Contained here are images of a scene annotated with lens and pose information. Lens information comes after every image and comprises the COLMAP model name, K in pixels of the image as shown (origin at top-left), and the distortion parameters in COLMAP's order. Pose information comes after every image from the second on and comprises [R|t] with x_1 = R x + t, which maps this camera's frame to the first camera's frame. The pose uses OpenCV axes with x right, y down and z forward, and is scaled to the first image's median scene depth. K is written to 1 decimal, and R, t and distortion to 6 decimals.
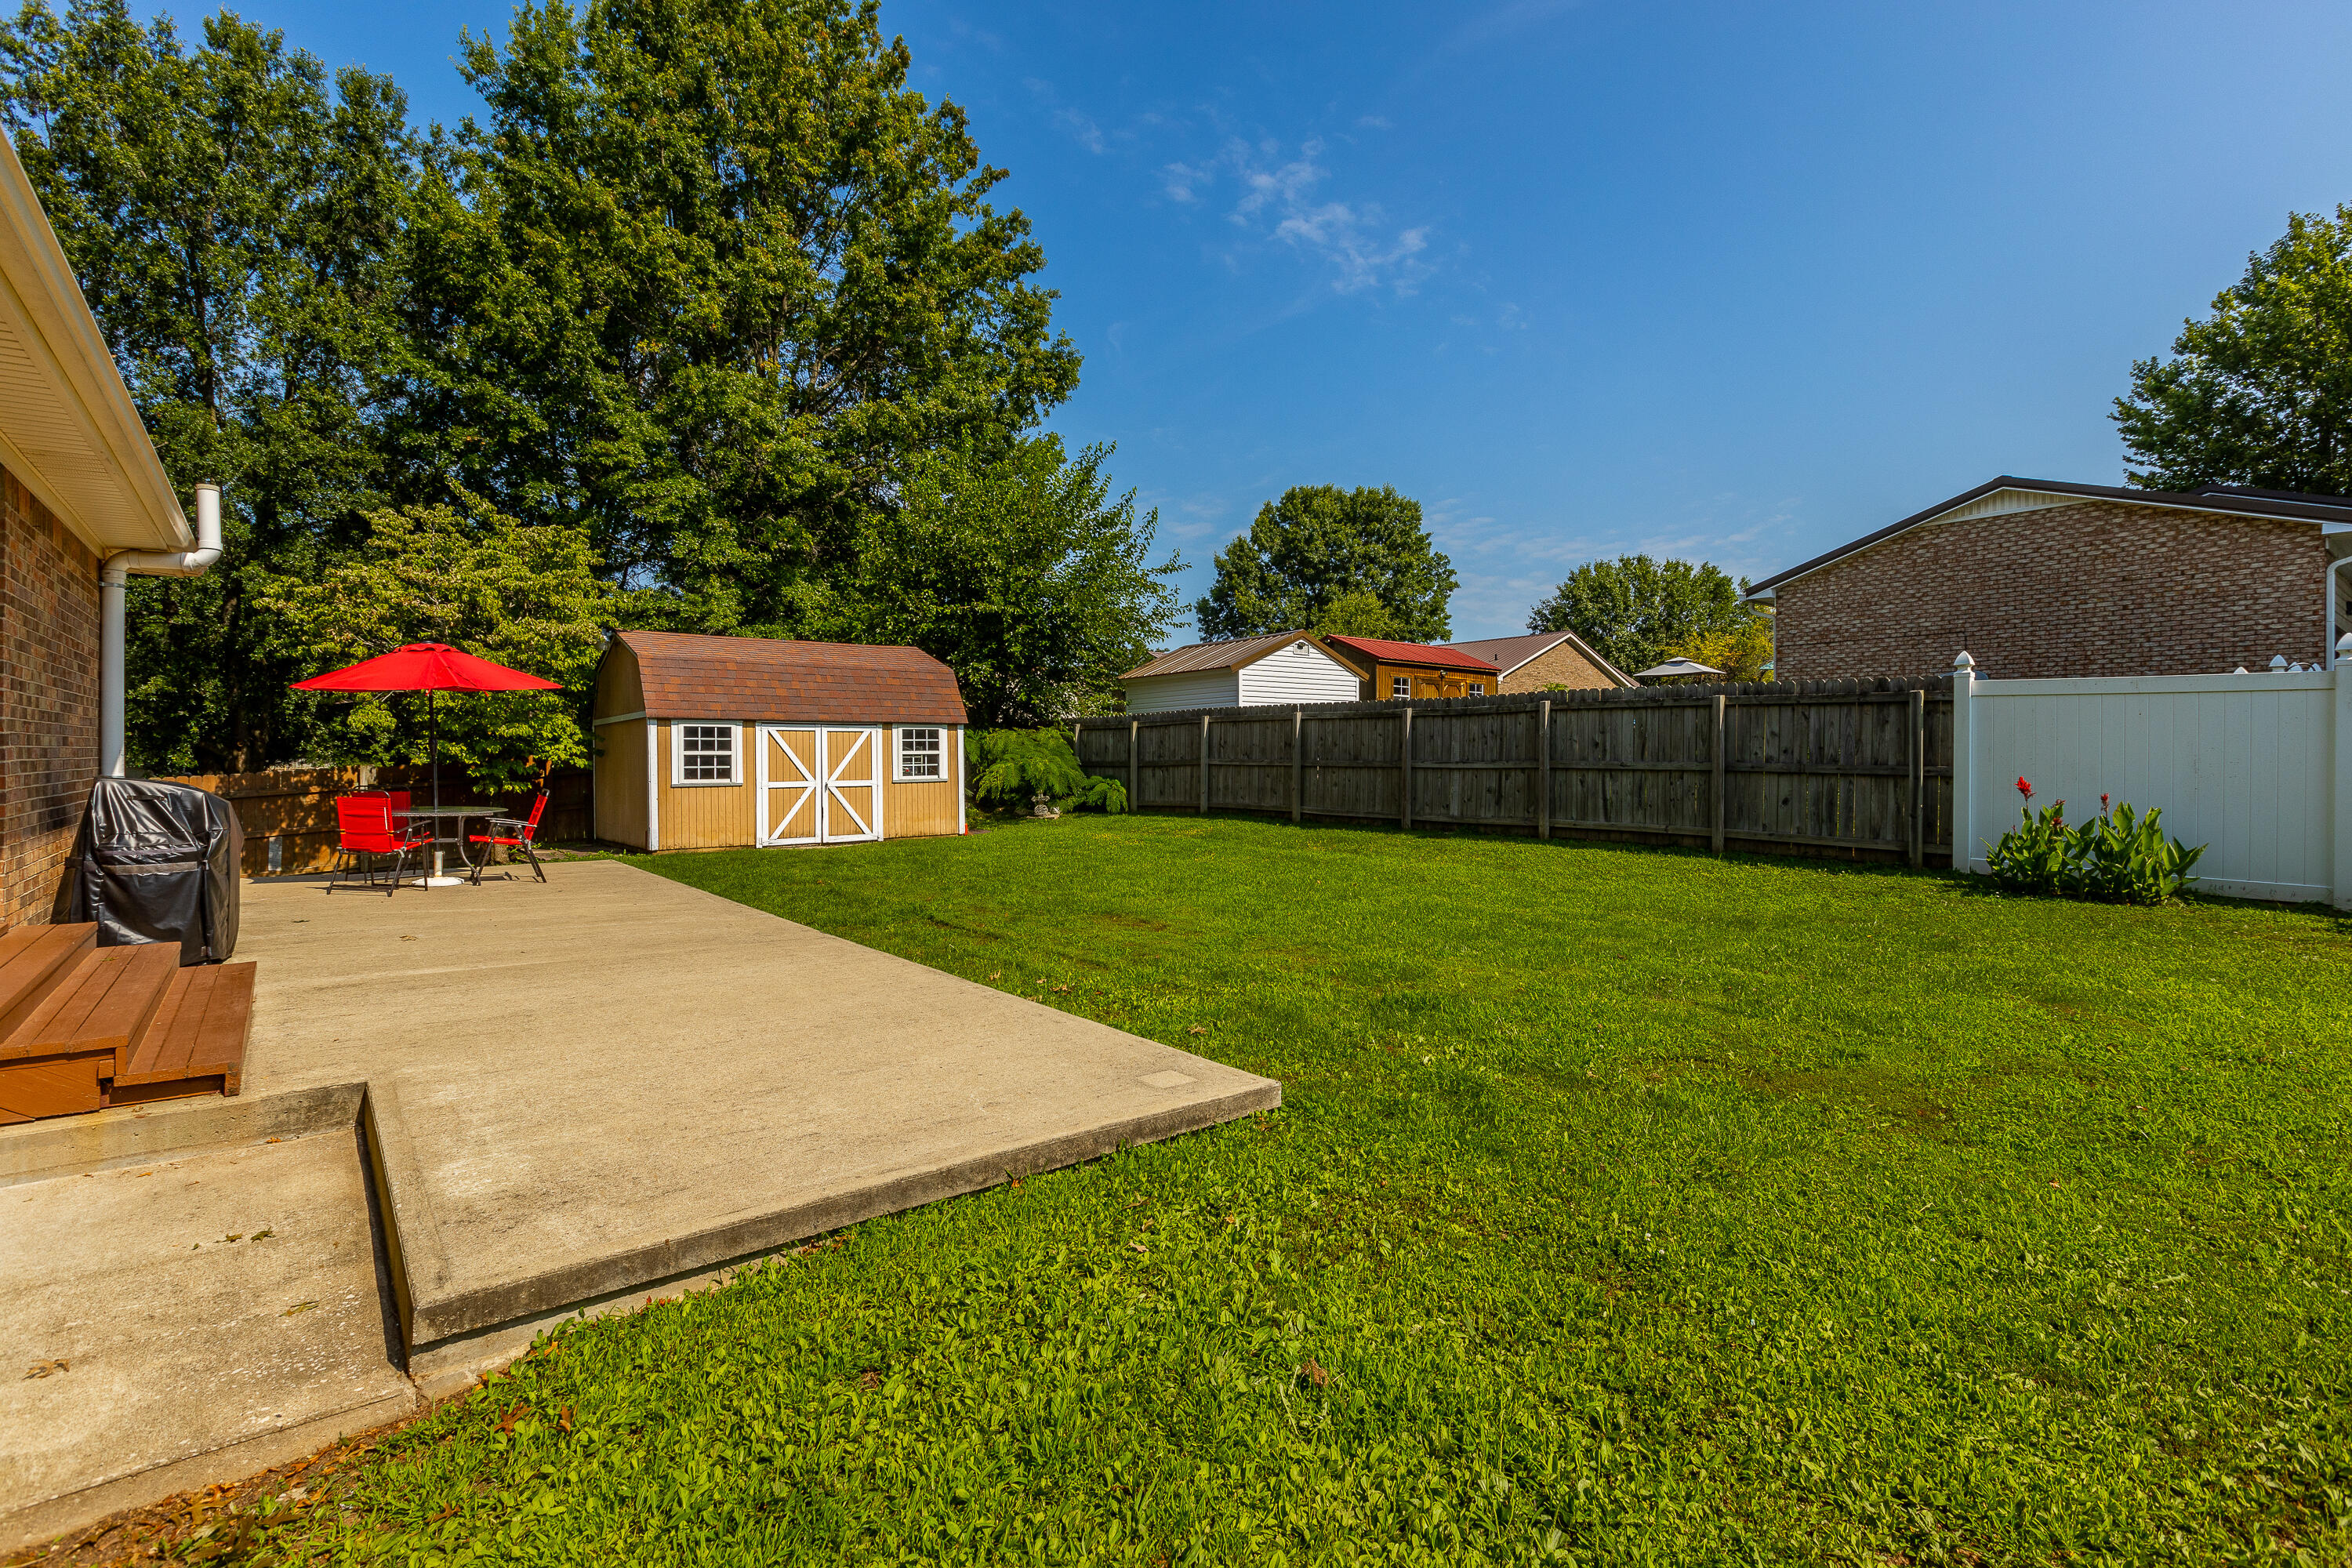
lens RADIAL K [[1070.2, 0, 1175.5], [0, 1070.2, 770.9], [0, 0, 1]] dist [-0.000253, 0.000005]
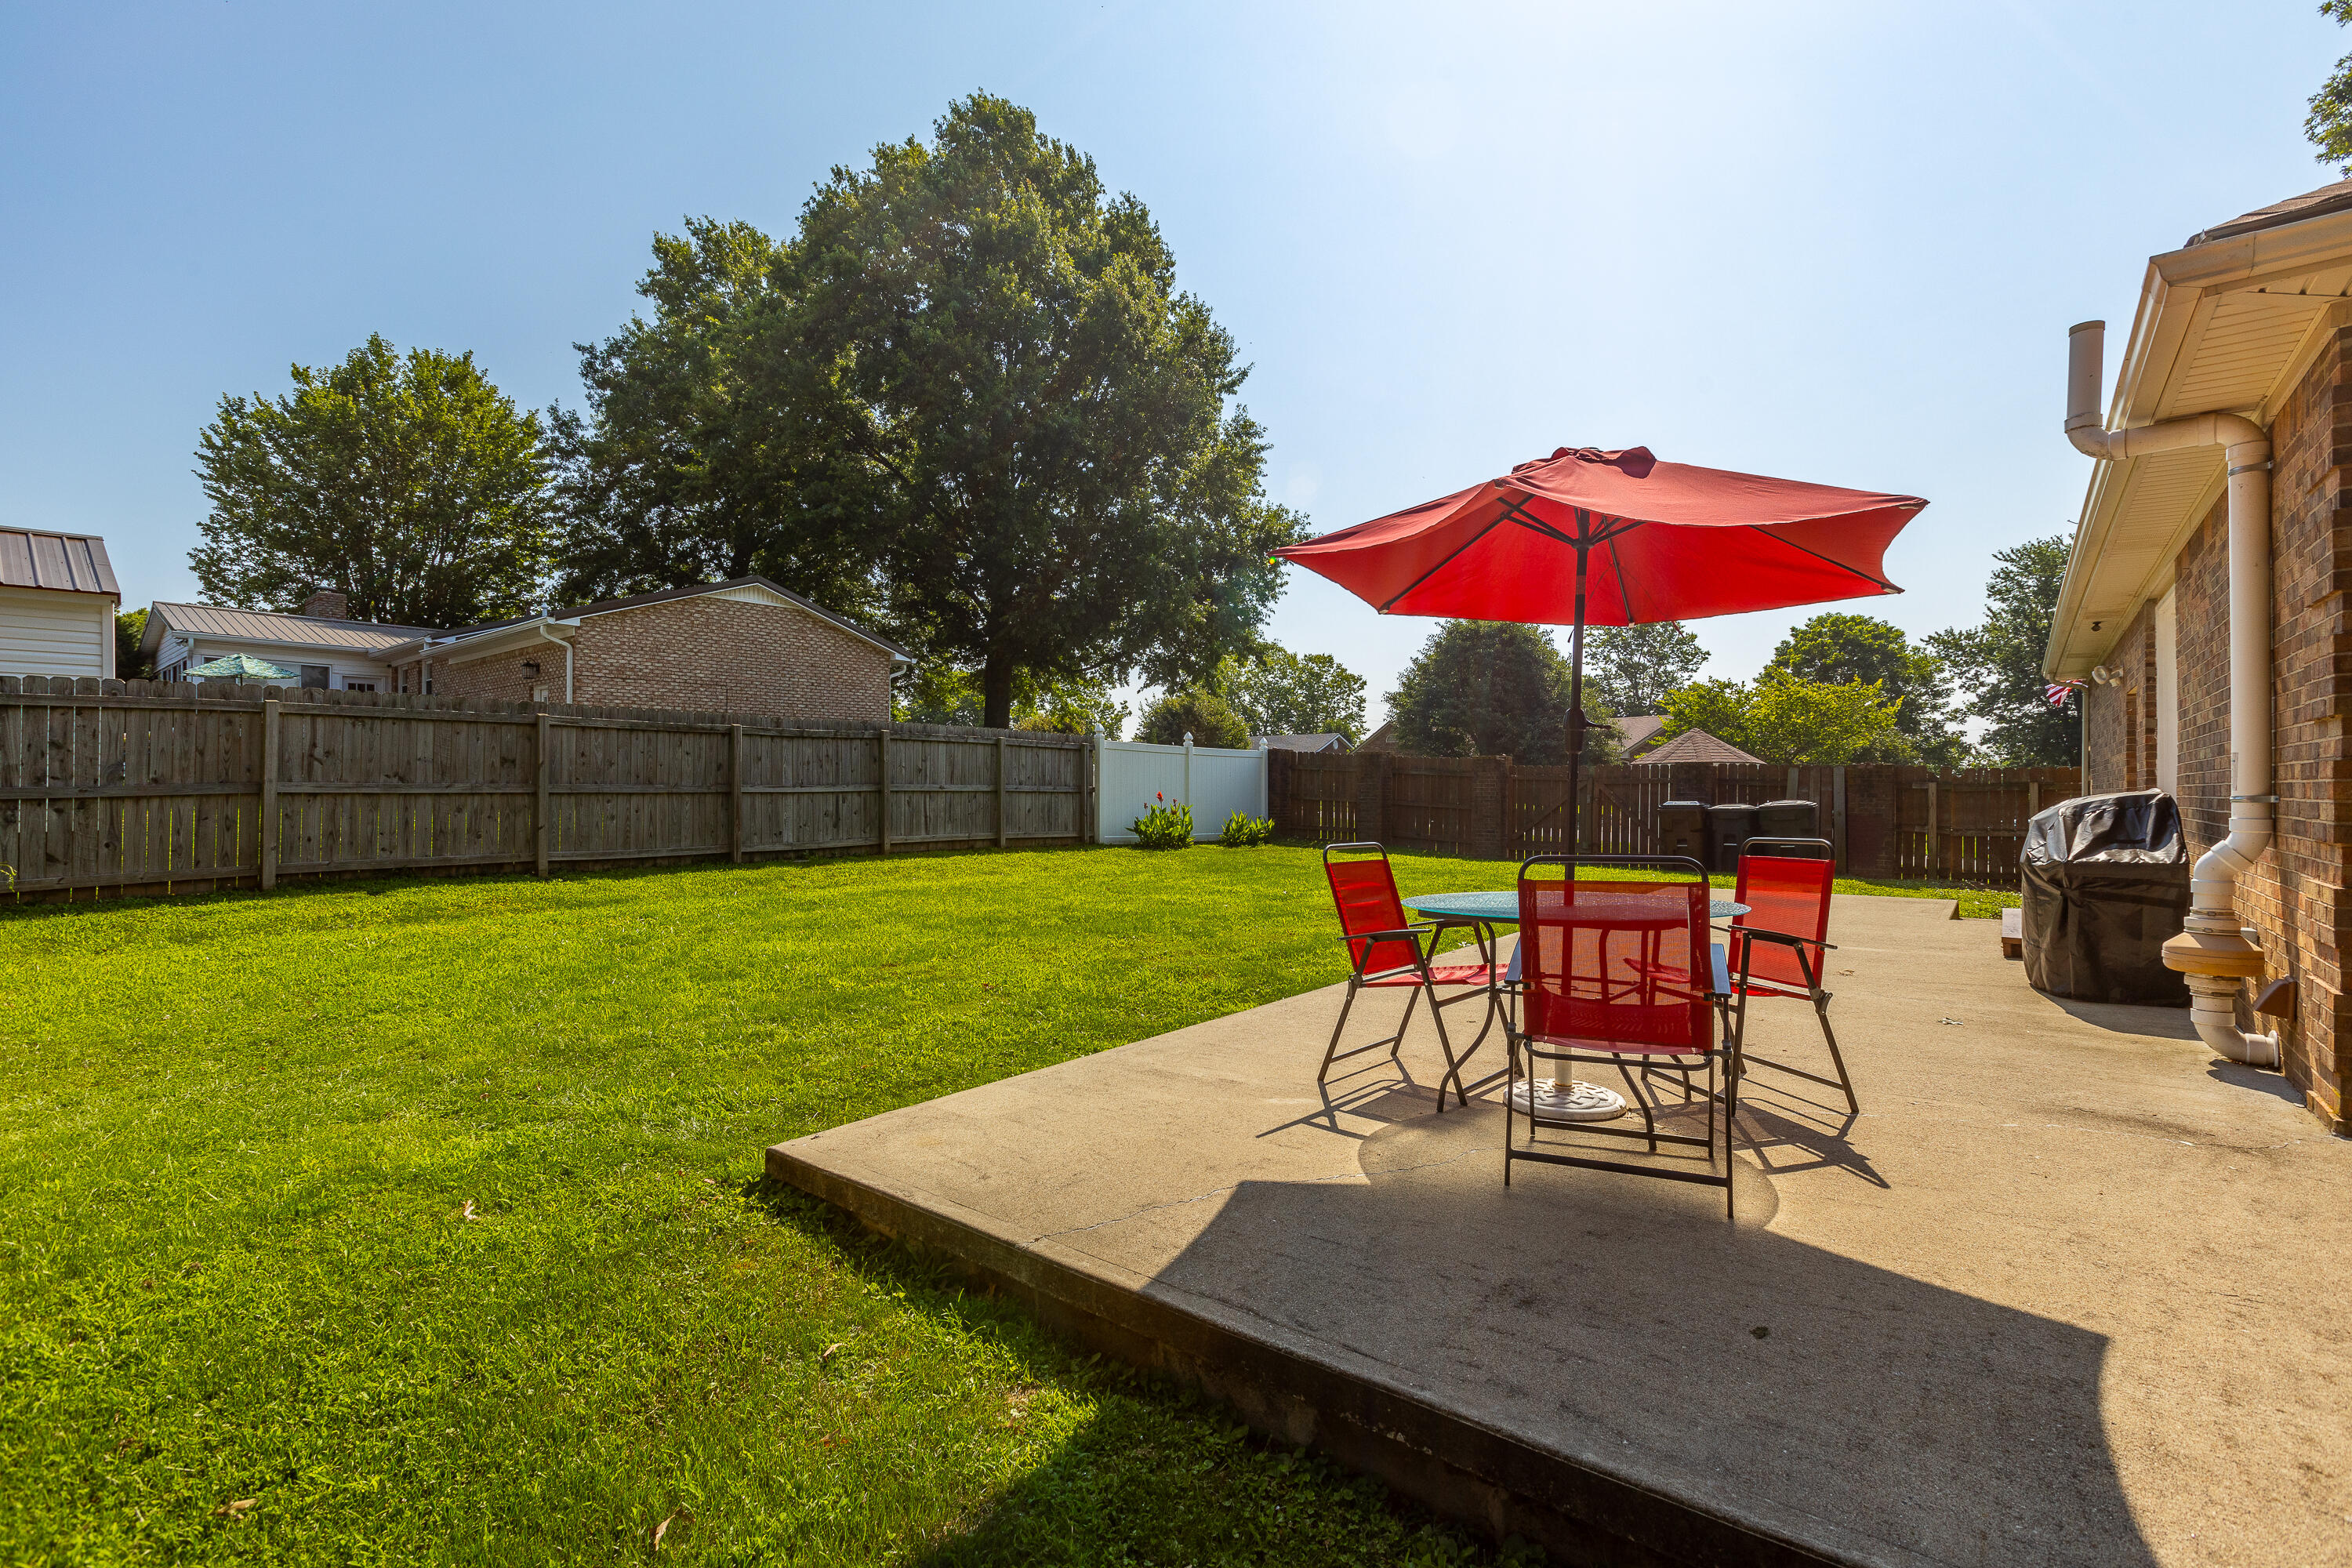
lens RADIAL K [[1070.2, 0, 1174.6], [0, 1070.2, 784.6], [0, 0, 1]] dist [-0.000253, 0.000005]
pose [[-0.212166, 0.003541, 0.977227, -0.823506], [0.018980, 0.999820, 0.000498, -0.004264], [-0.977049, 0.018653, -0.212195, 0.998958]]
